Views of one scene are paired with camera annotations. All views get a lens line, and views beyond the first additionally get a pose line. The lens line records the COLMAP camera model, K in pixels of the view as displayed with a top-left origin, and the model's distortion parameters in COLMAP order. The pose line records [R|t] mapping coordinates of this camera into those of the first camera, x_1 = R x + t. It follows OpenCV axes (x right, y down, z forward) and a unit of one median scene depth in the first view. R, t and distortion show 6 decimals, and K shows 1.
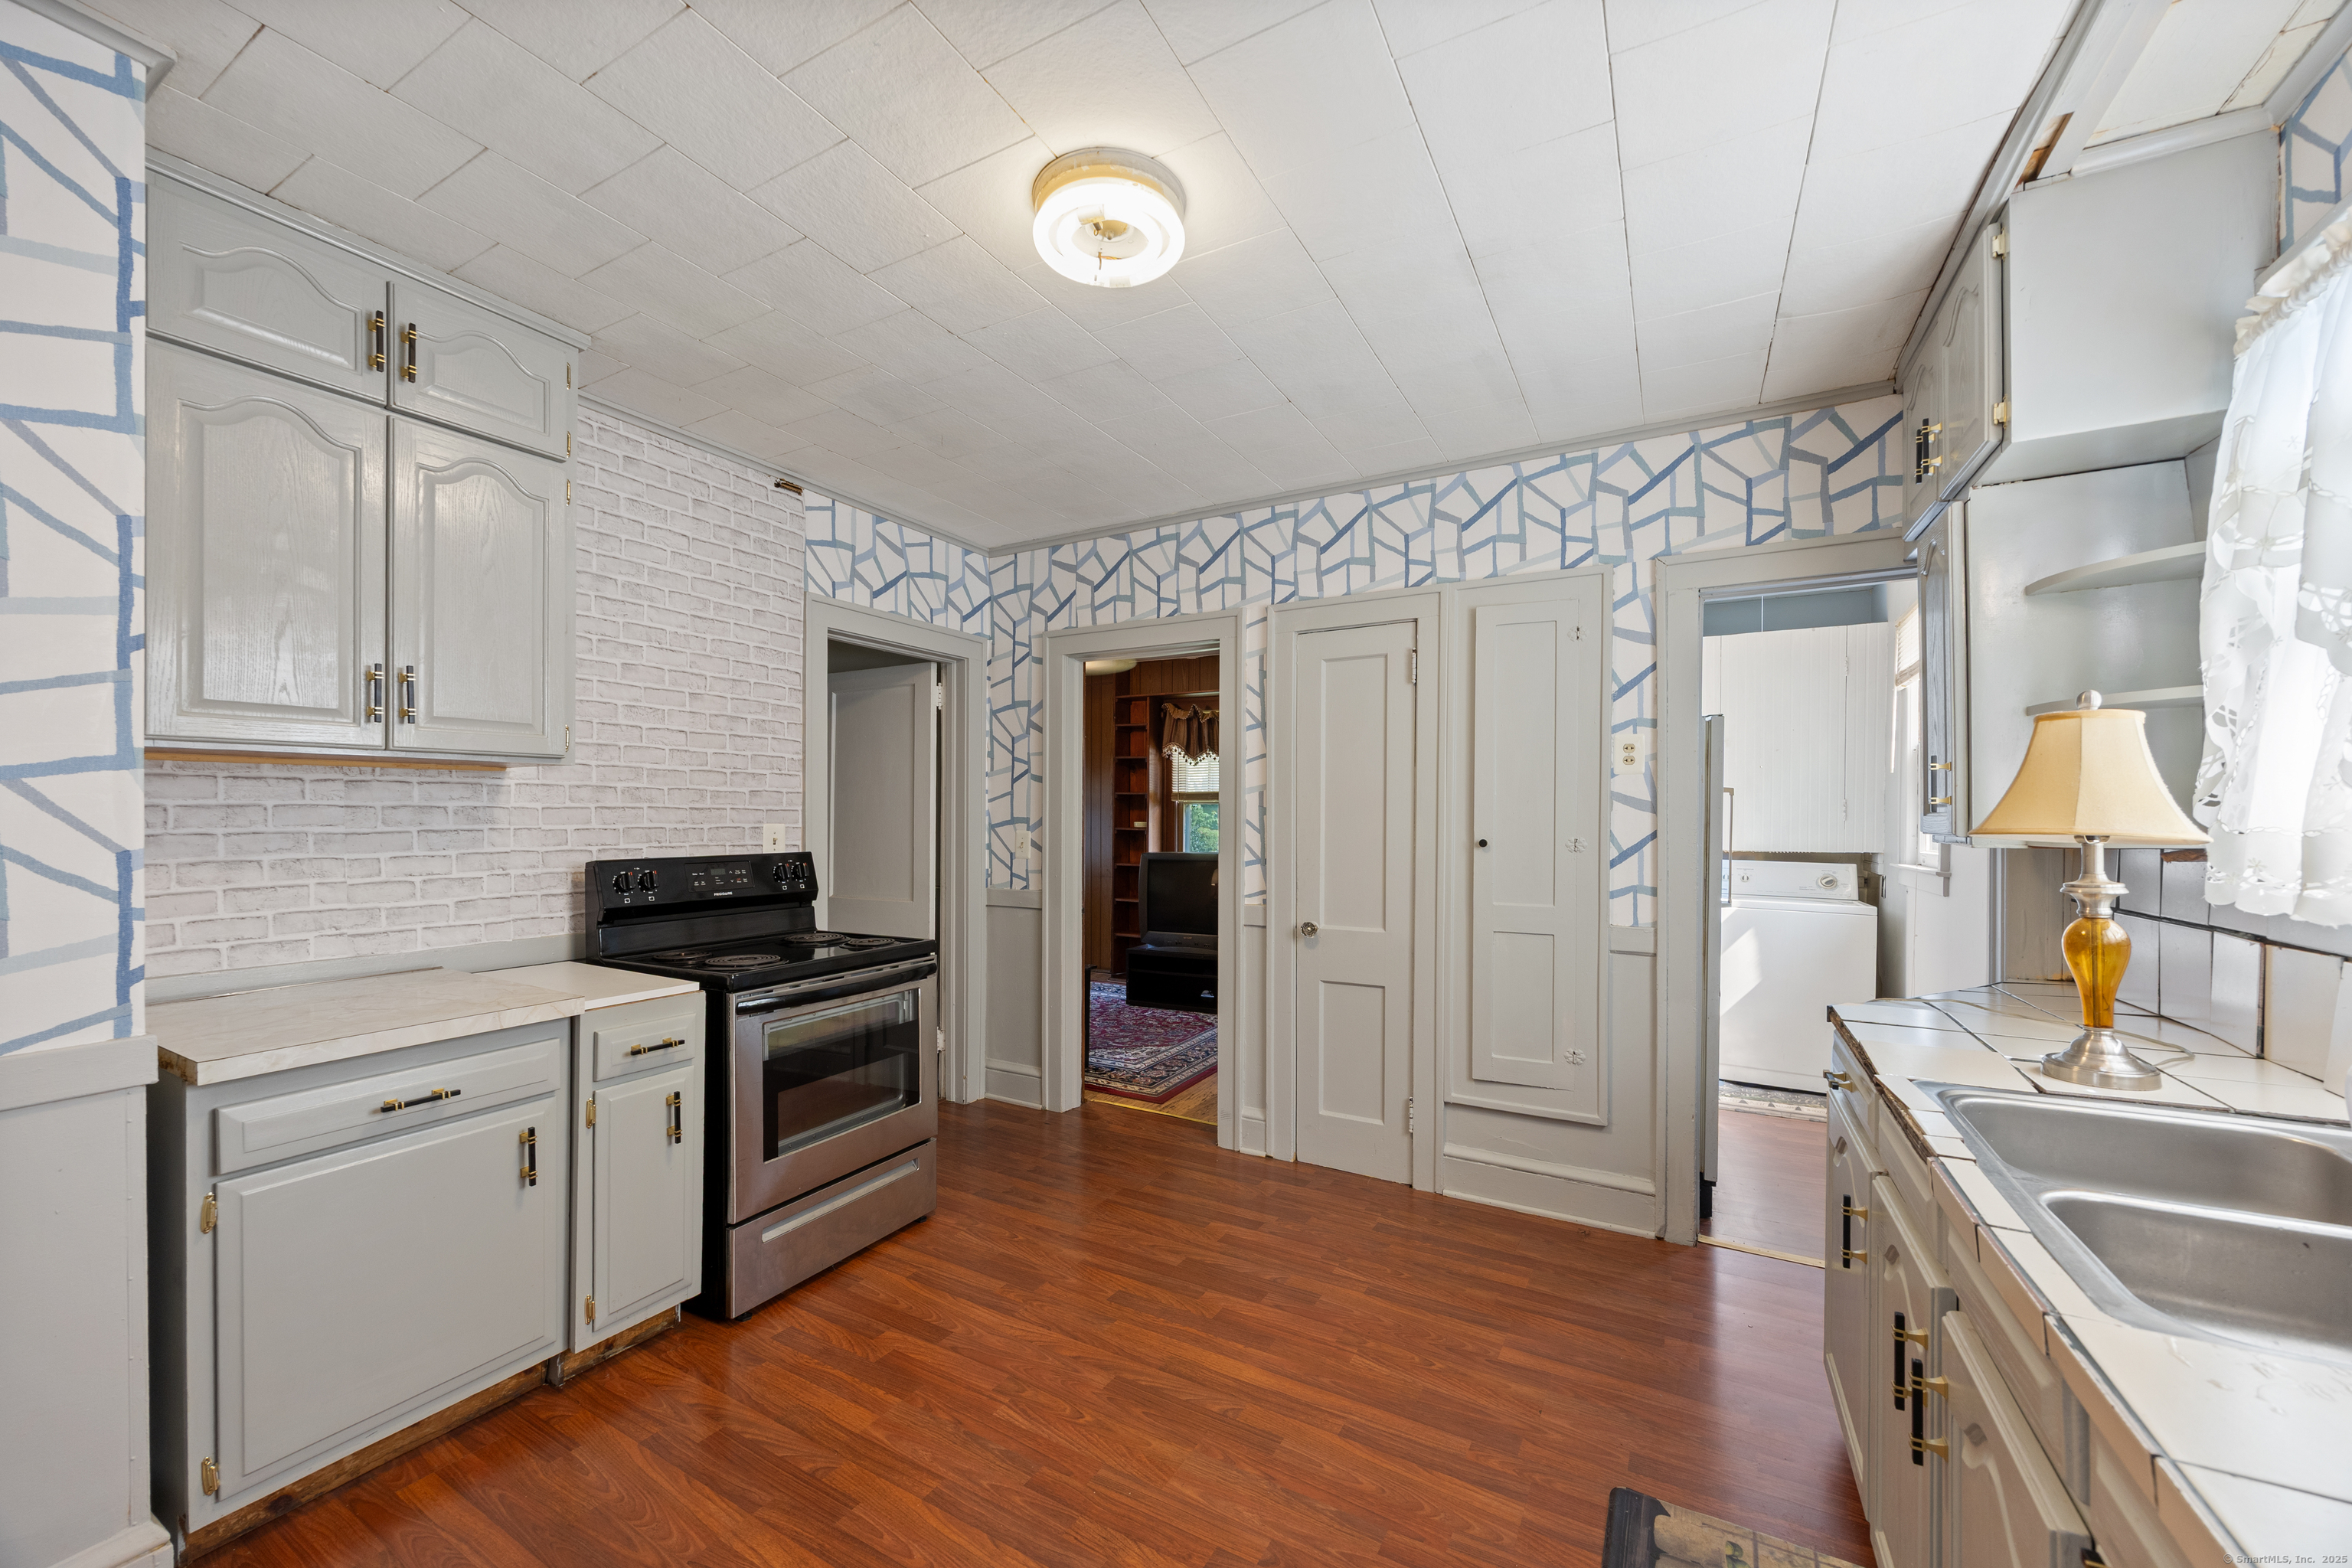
lens RADIAL K [[918.5, 0, 1169.6], [0, 918.5, 829.9], [0, 0, 1]] dist [-0.002229, 0.000456]
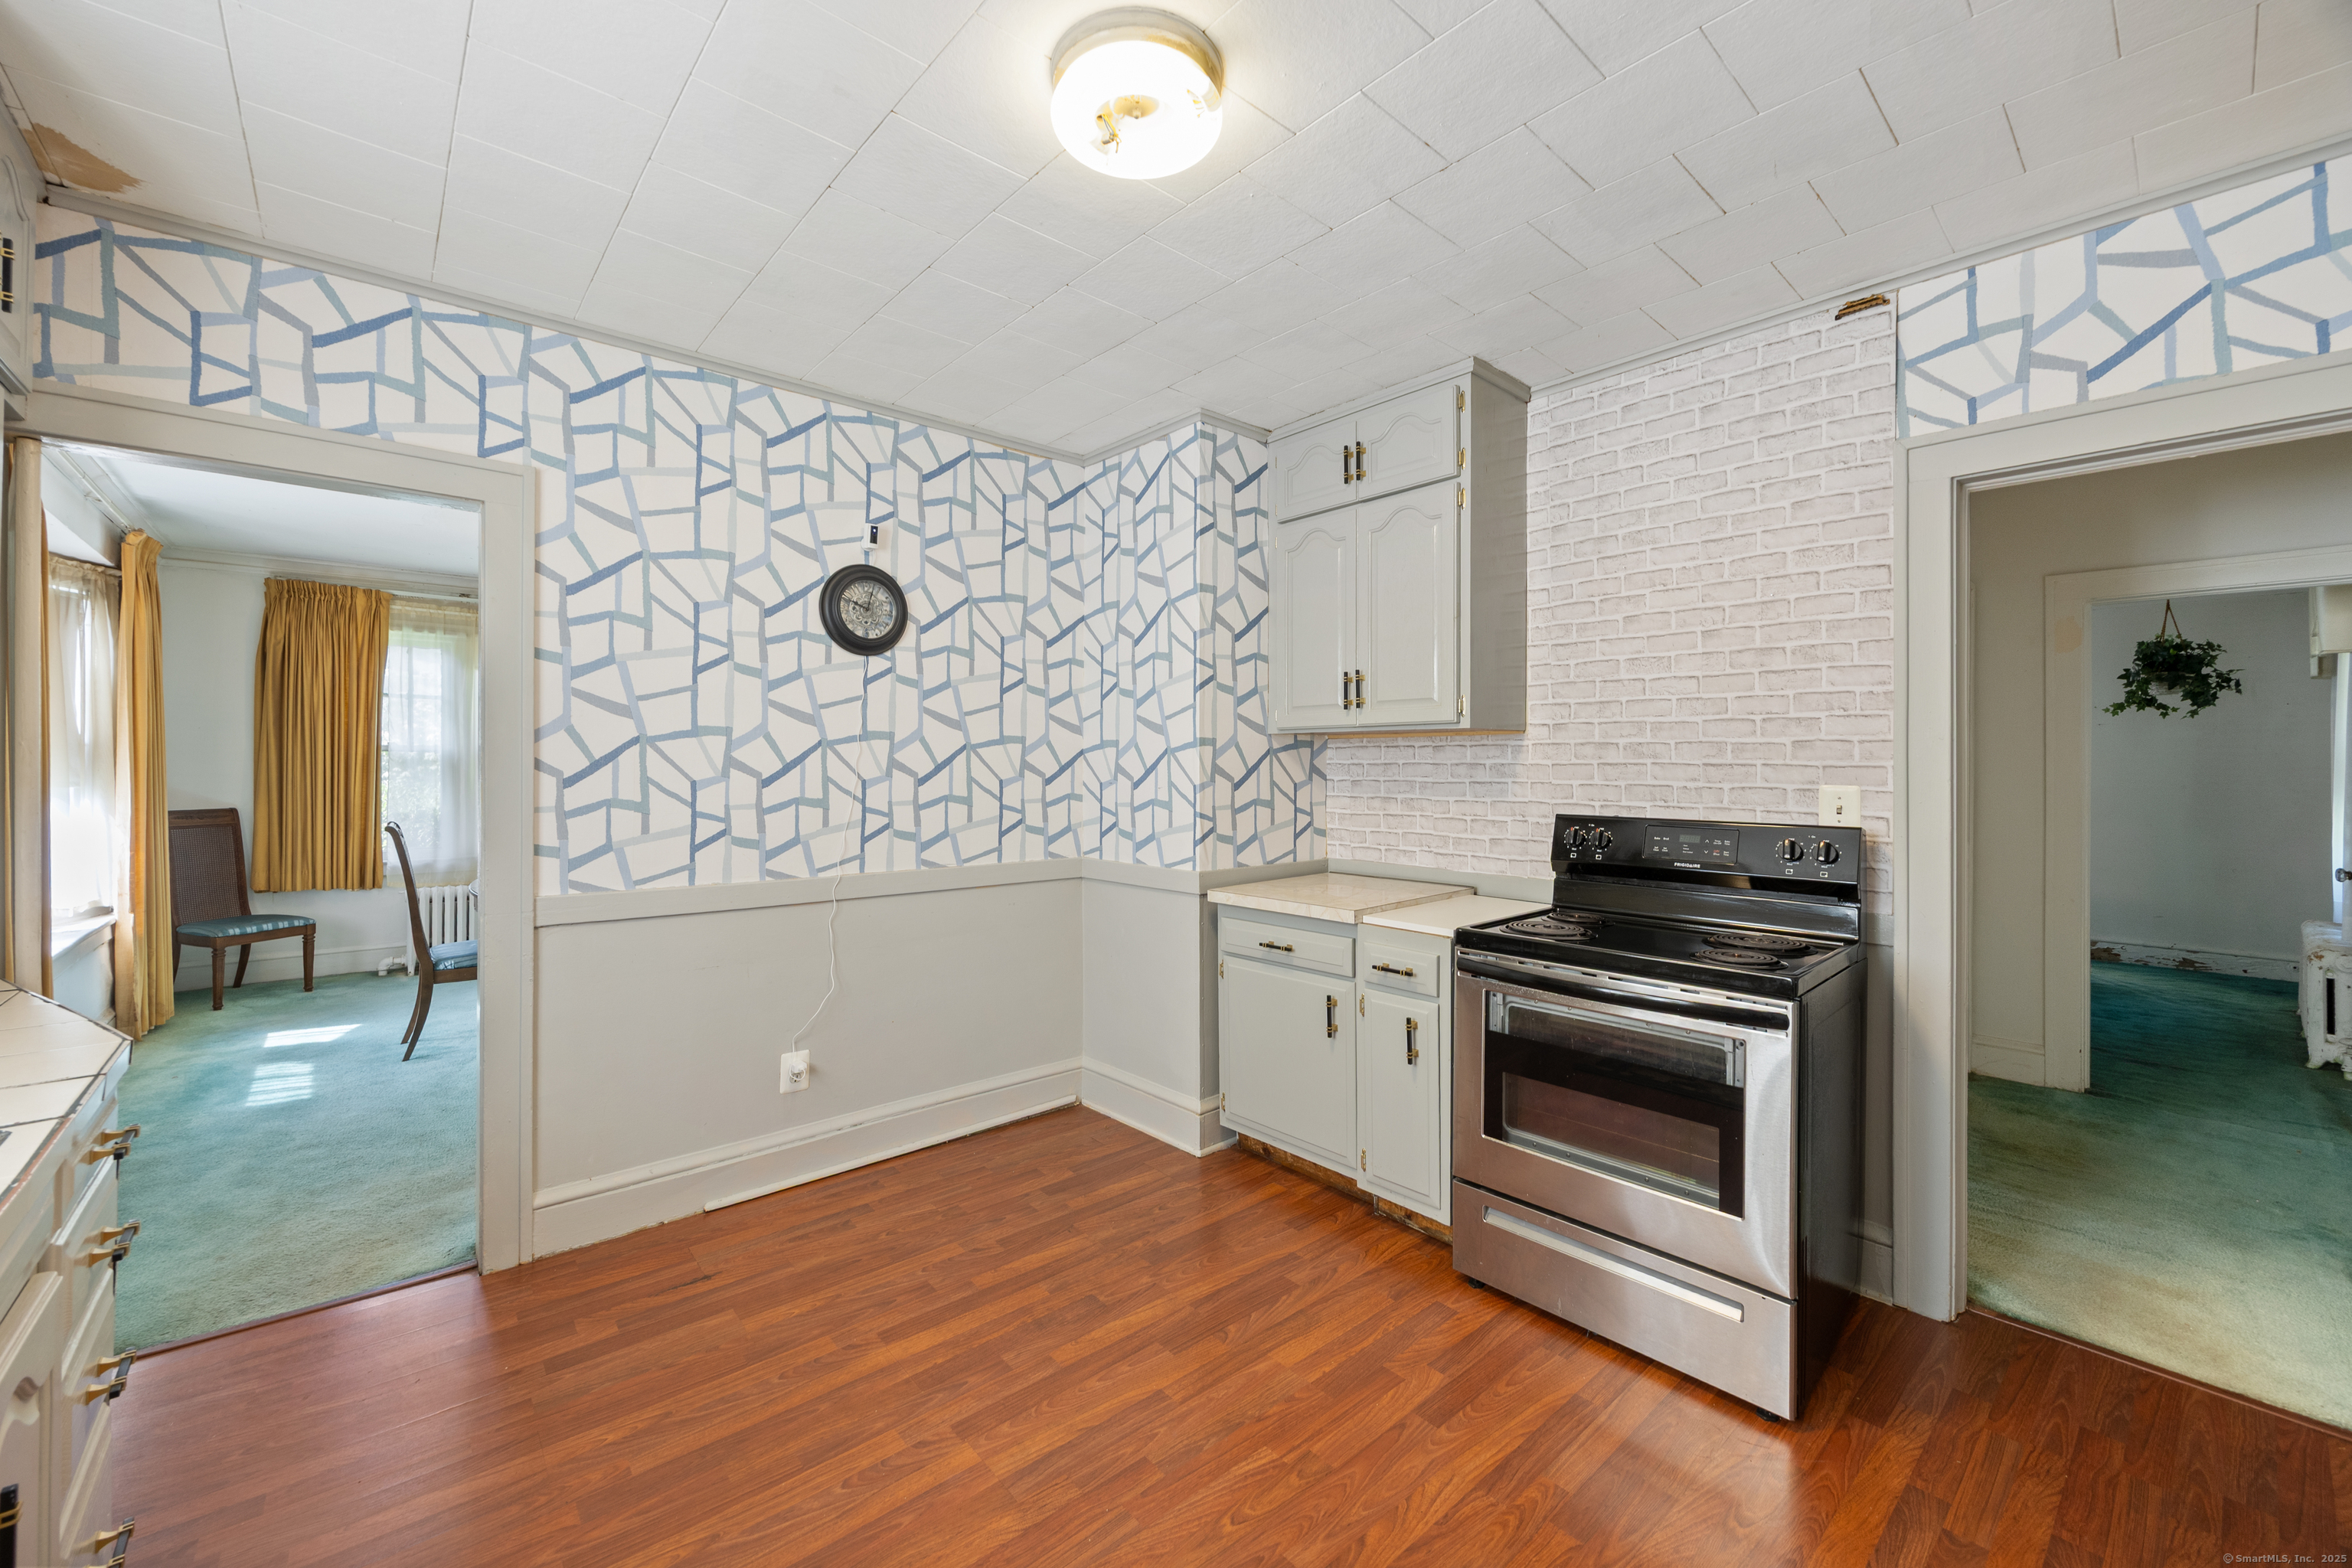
lens RADIAL K [[918.5, 0, 1178.6], [0, 918.5, 769.5], [0, 0, 1]] dist [-0.002229, 0.000456]
pose [[-0.324205, 0.002147, -0.945984, 0.486467], [-0.021540, 0.999721, 0.009652, -0.017533], [0.945741, 0.023506, -0.324069, 0.863647]]
